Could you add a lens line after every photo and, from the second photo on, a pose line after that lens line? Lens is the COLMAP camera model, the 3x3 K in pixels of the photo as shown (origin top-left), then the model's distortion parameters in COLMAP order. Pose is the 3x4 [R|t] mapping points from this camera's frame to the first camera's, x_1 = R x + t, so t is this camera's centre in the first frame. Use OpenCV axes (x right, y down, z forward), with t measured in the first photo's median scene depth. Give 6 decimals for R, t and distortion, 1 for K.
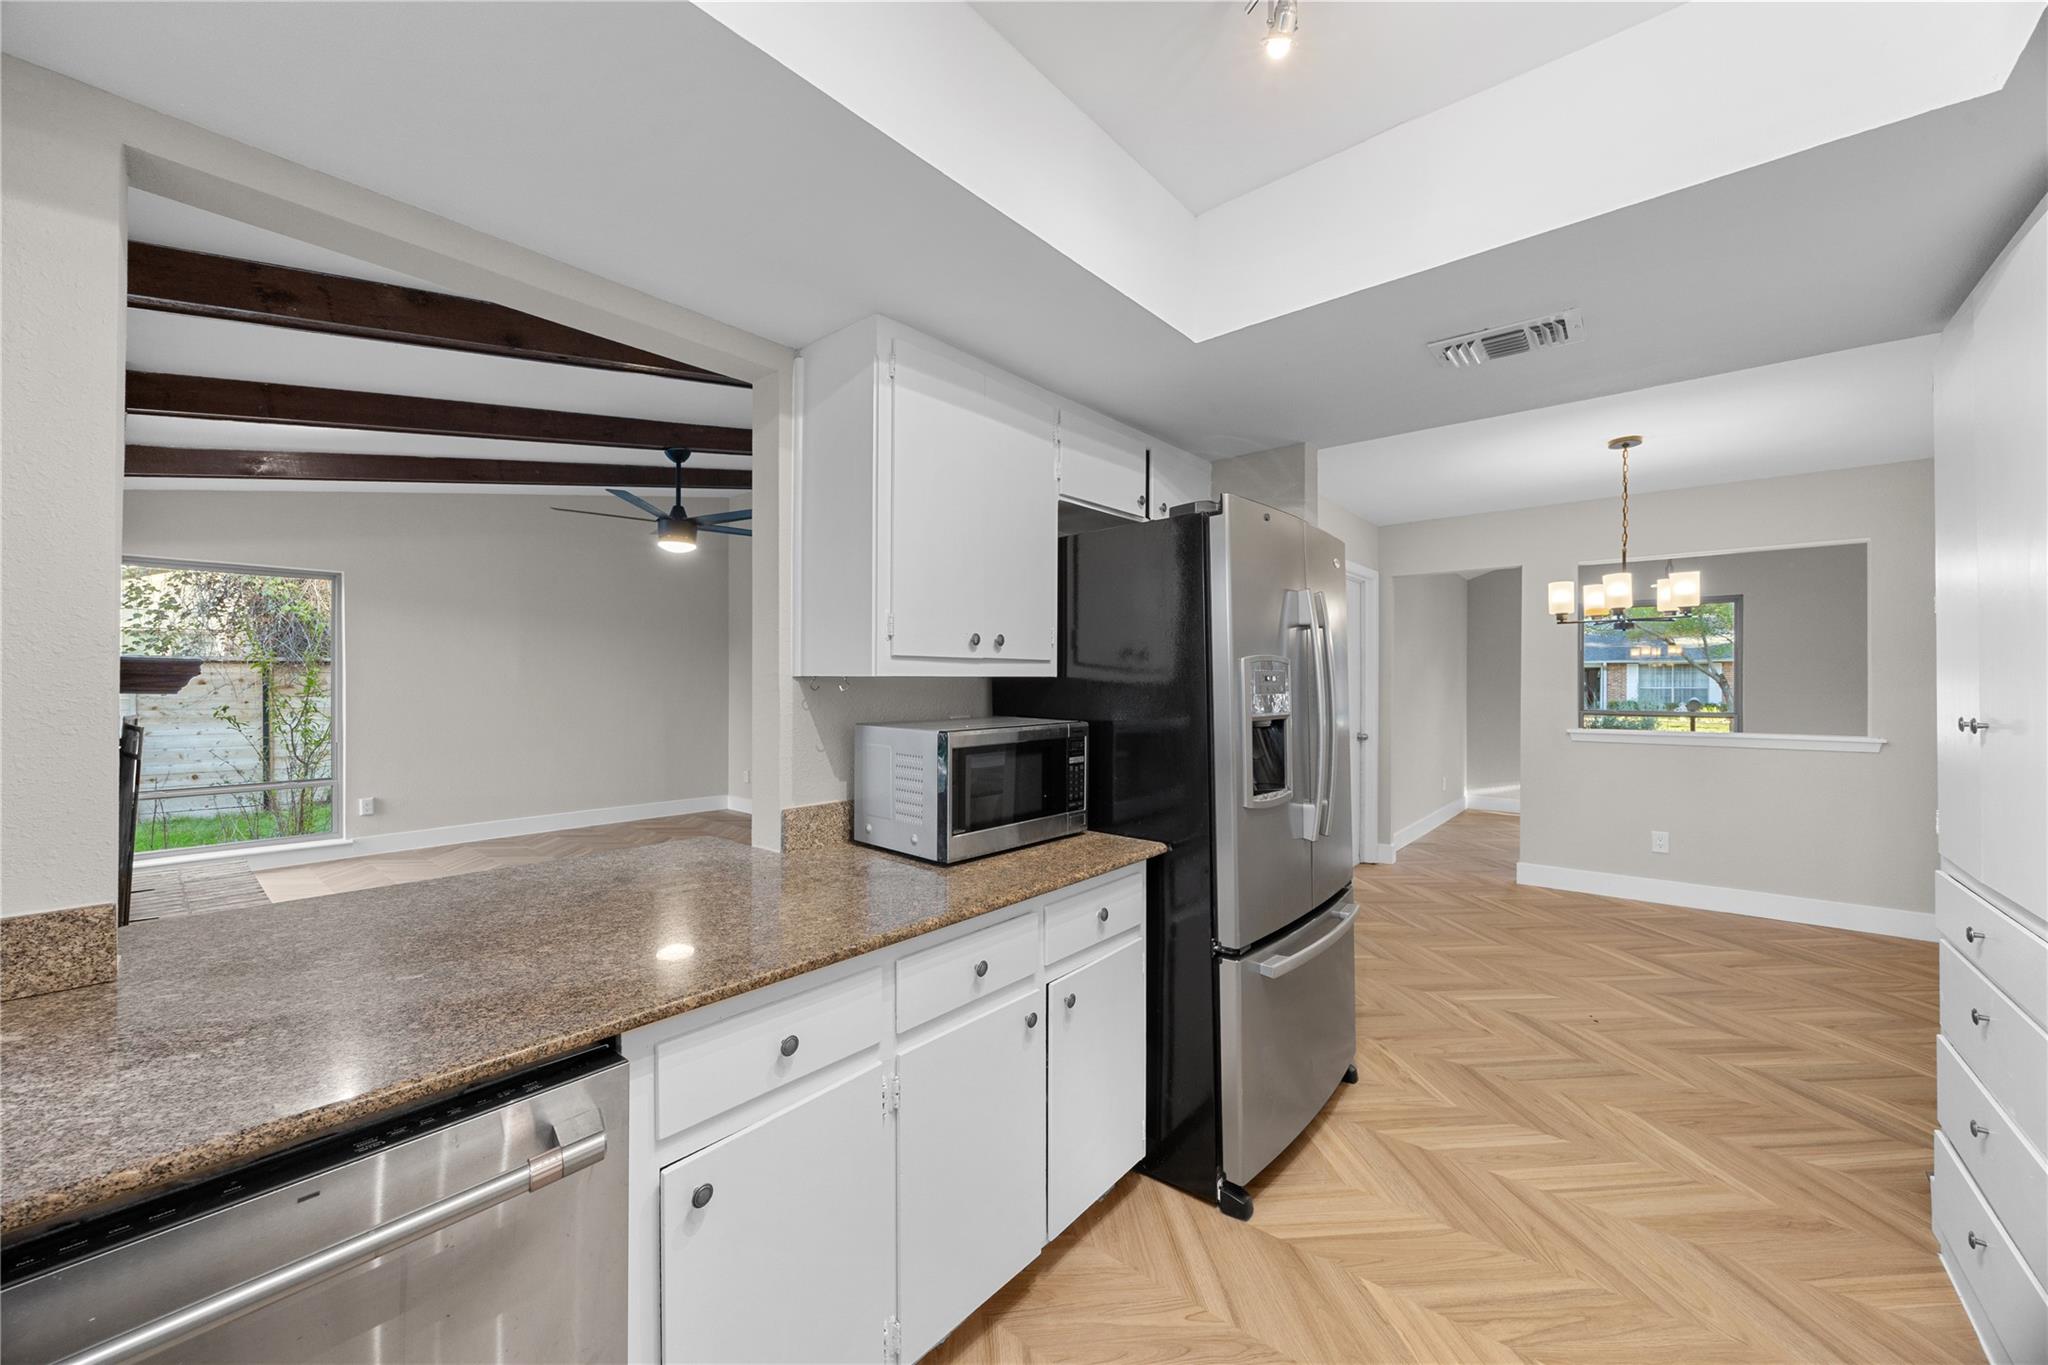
lens RADIAL K [[773.9, 0, 1017.7], [0, 773.9, 682.7], [0, 0, 1]] dist [-0.005387, 0.000633]
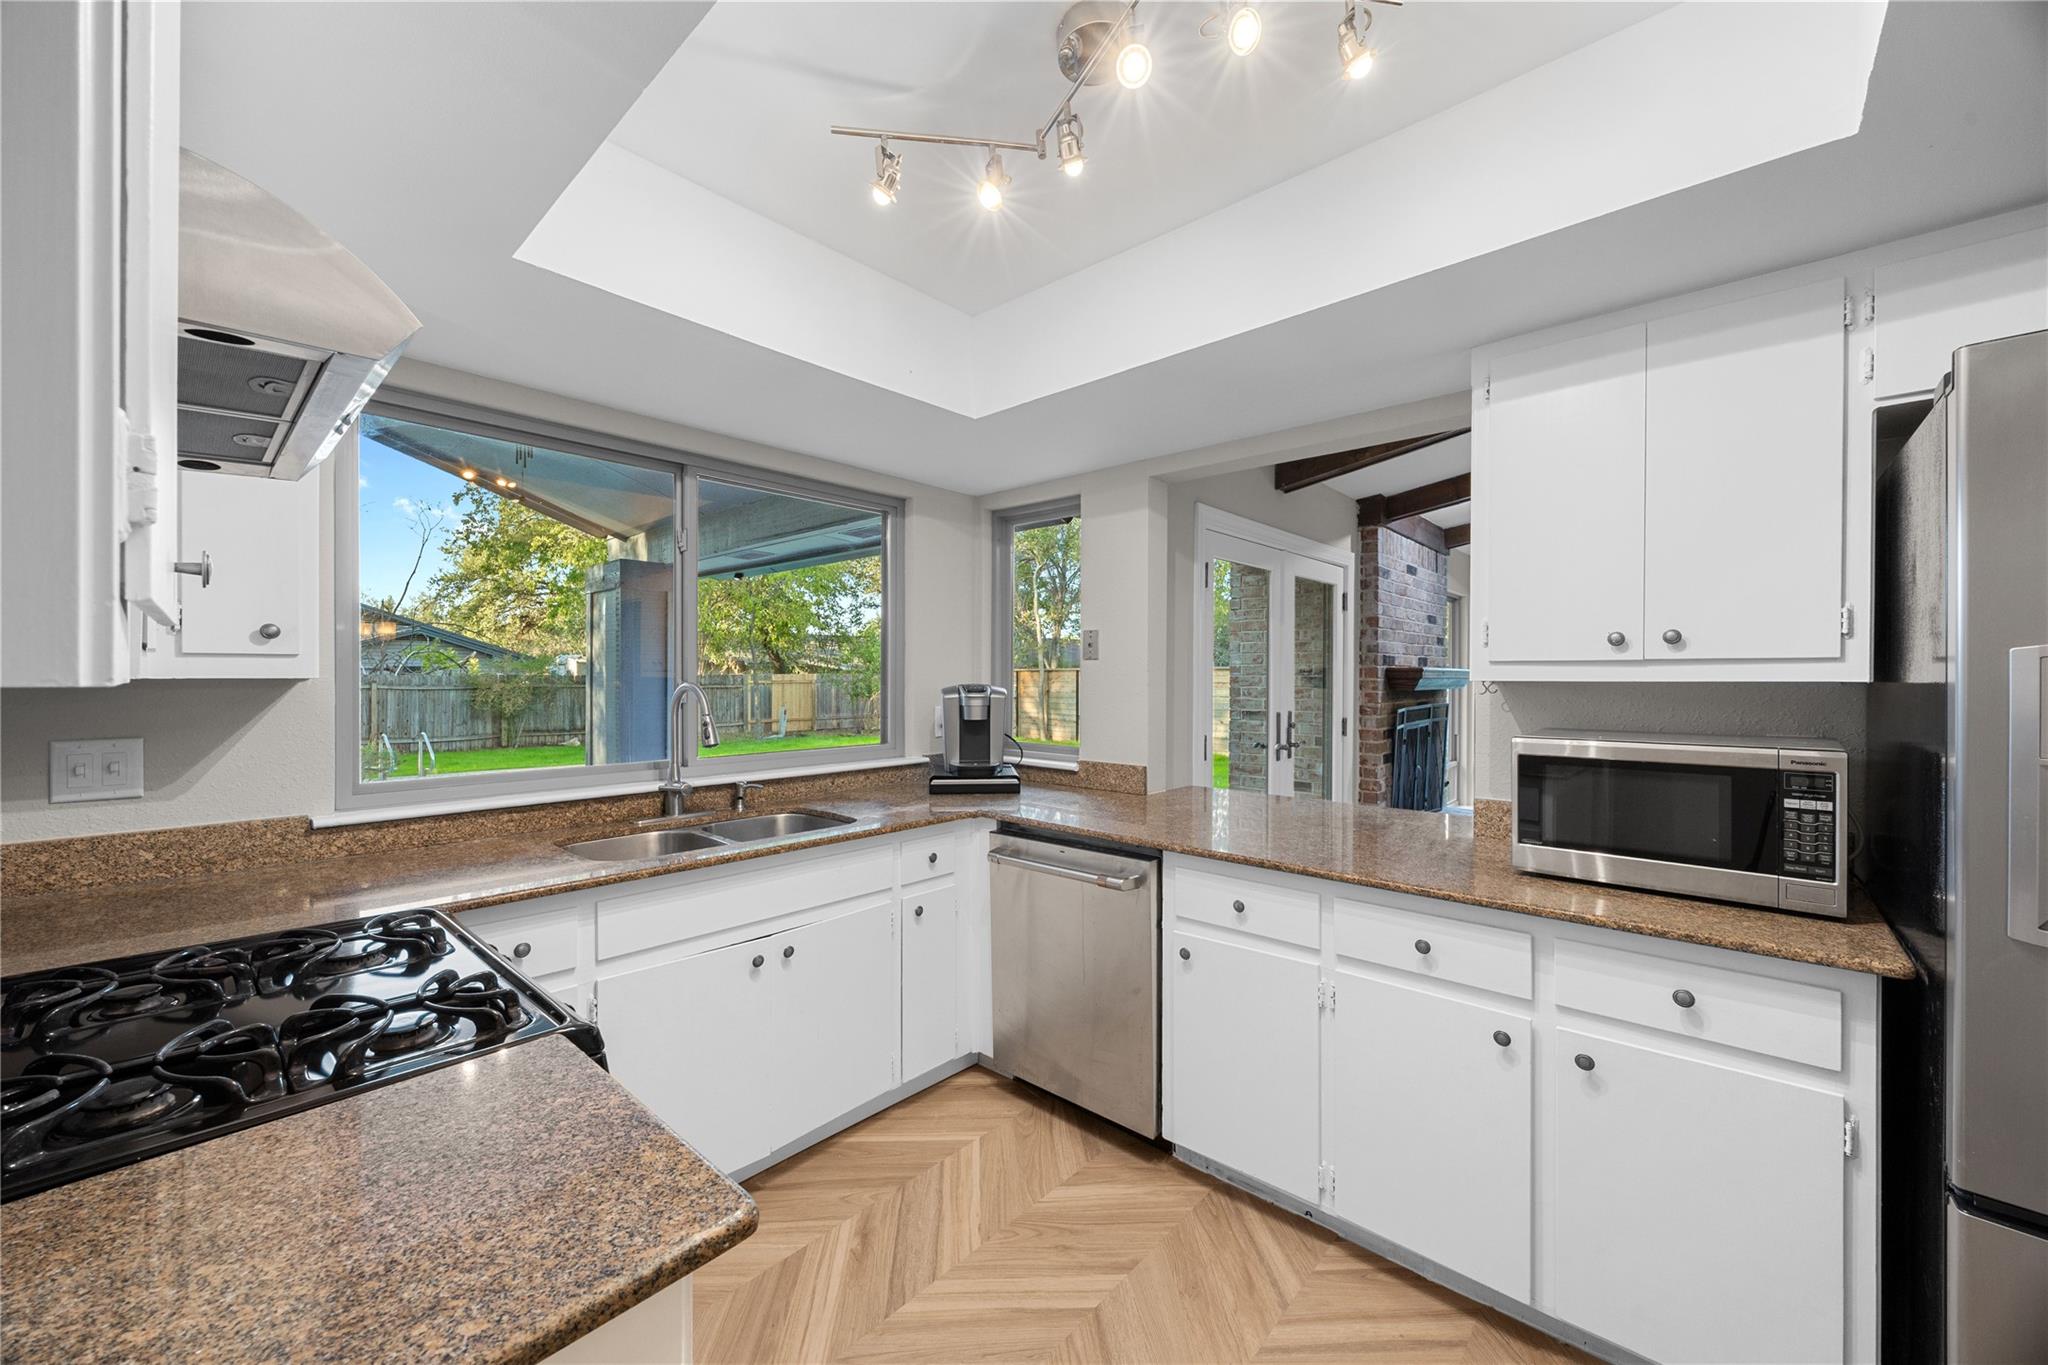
lens RADIAL K [[773.9, 0, 1015.7], [0, 773.9, 682.0], [0, 0, 1]] dist [-0.005387, 0.000633]
pose [[-0.030144, 0.004701, -0.999535, 0.775070], [-0.007461, 0.999960, 0.004928, -0.006284], [0.999518, 0.007606, -0.030107, 0.325611]]
